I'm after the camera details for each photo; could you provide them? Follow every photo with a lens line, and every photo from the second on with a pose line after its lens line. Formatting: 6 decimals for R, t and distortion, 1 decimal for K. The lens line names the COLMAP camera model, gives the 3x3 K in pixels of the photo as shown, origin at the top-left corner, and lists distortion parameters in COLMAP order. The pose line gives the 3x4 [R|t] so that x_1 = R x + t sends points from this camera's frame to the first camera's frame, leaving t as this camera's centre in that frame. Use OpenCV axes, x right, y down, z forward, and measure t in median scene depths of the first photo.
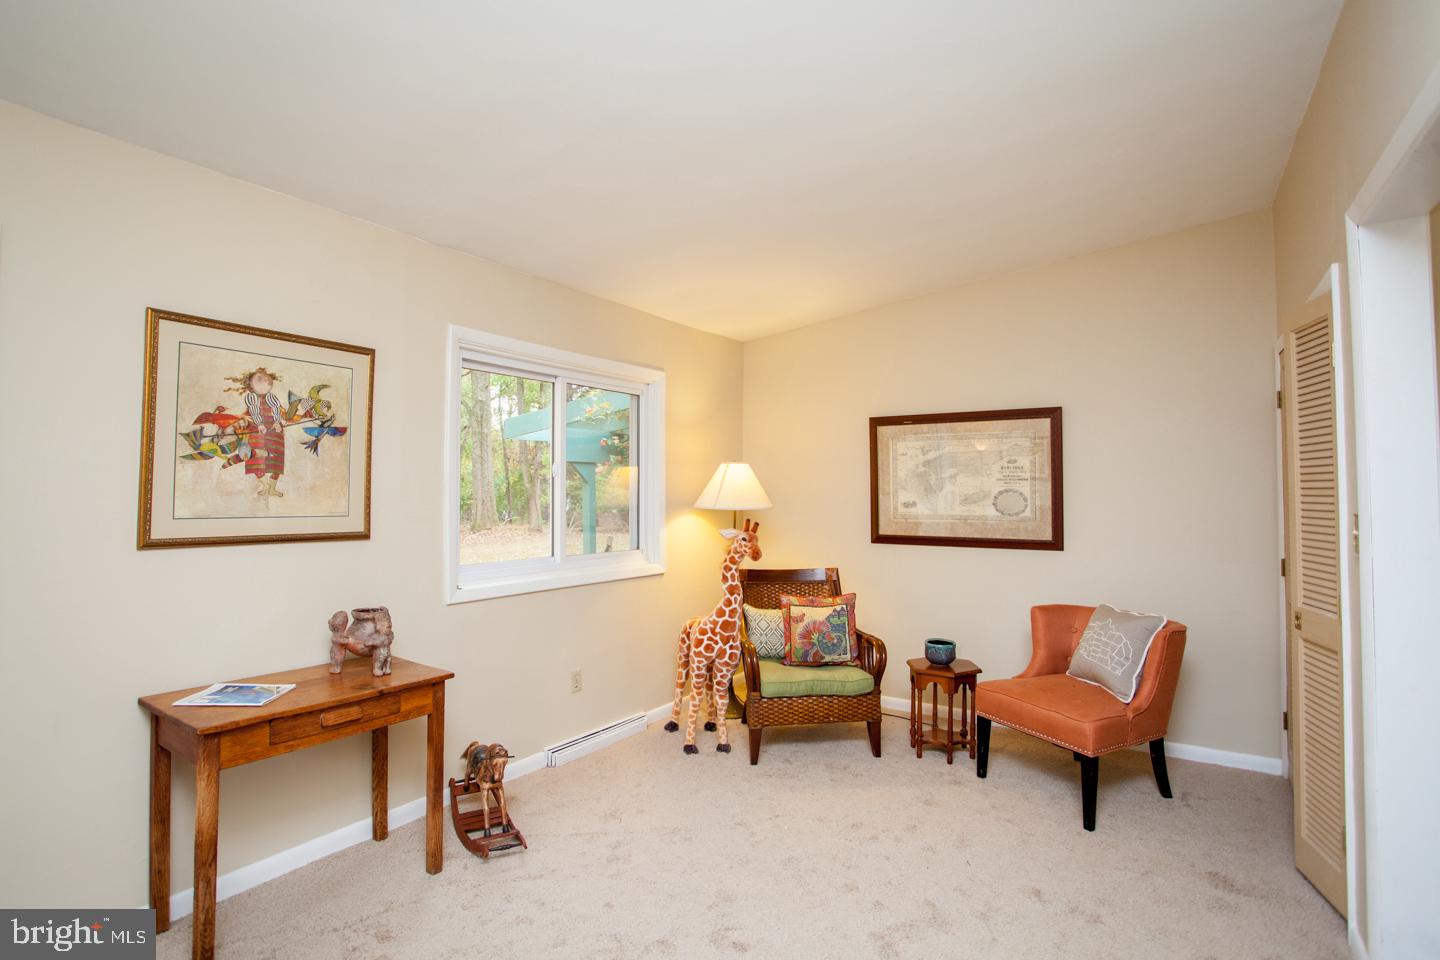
lens RADIAL K [[697.8, 0, 714.6], [0, 697.8, 479.6], [0, 0, 1]] dist [-0.078234, 0.036154]
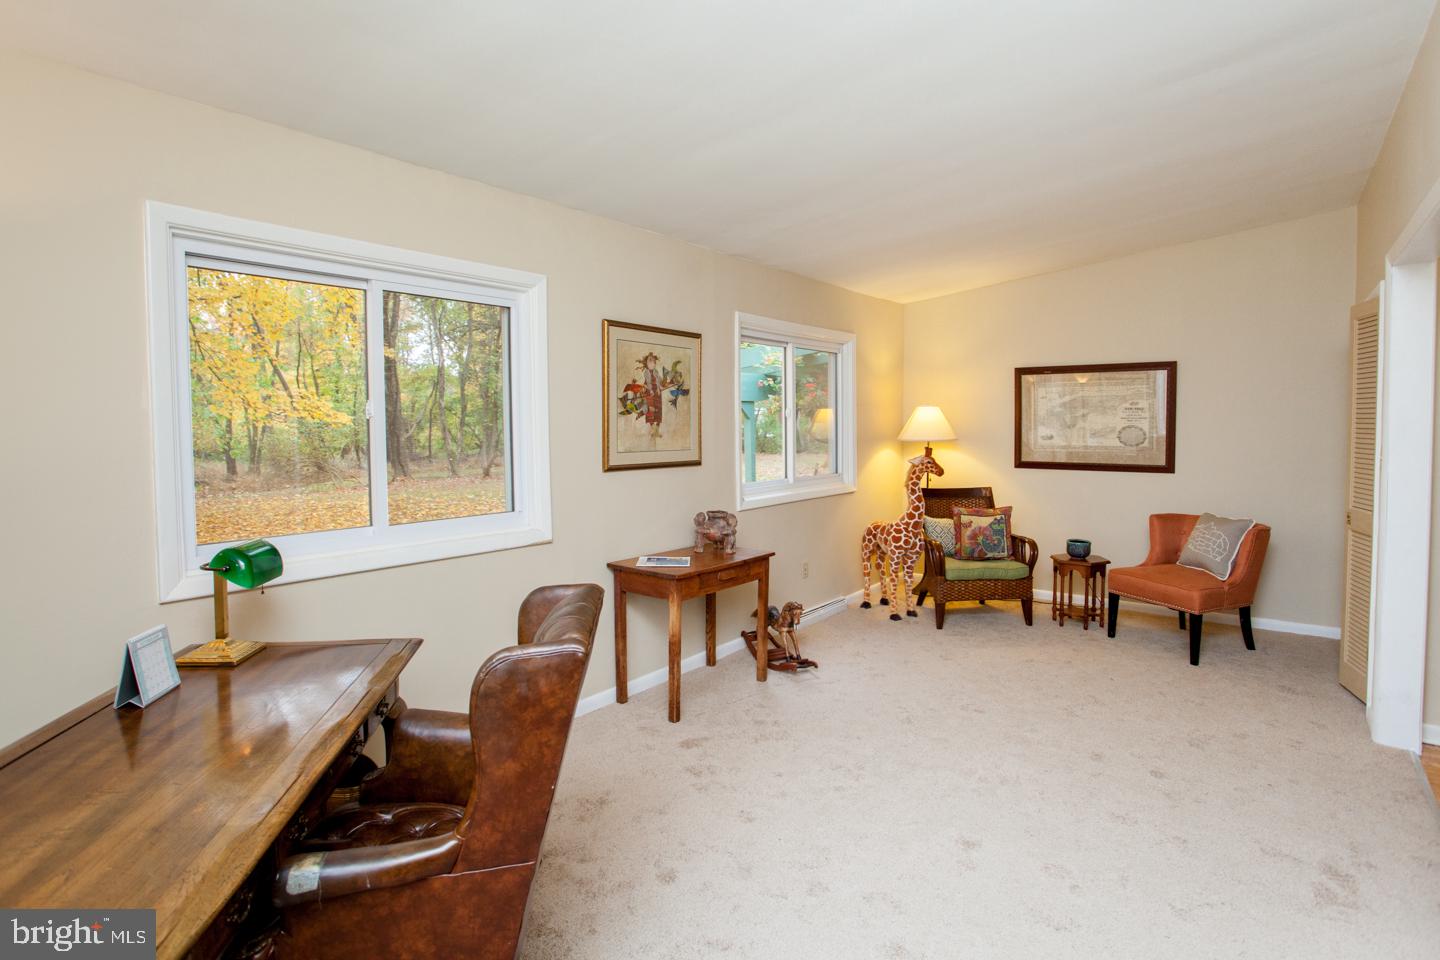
lens RADIAL K [[761.2, 0, 687.1], [0, 761.2, 463.5], [0, 0, 1]] dist [-0.088266, 0.042505]
pose [[0.996884, -0.004112, -0.078776, -0.417551], [0.010152, 0.997023, 0.076428, -0.042695], [0.078227, -0.076990, 0.993958, -0.638209]]
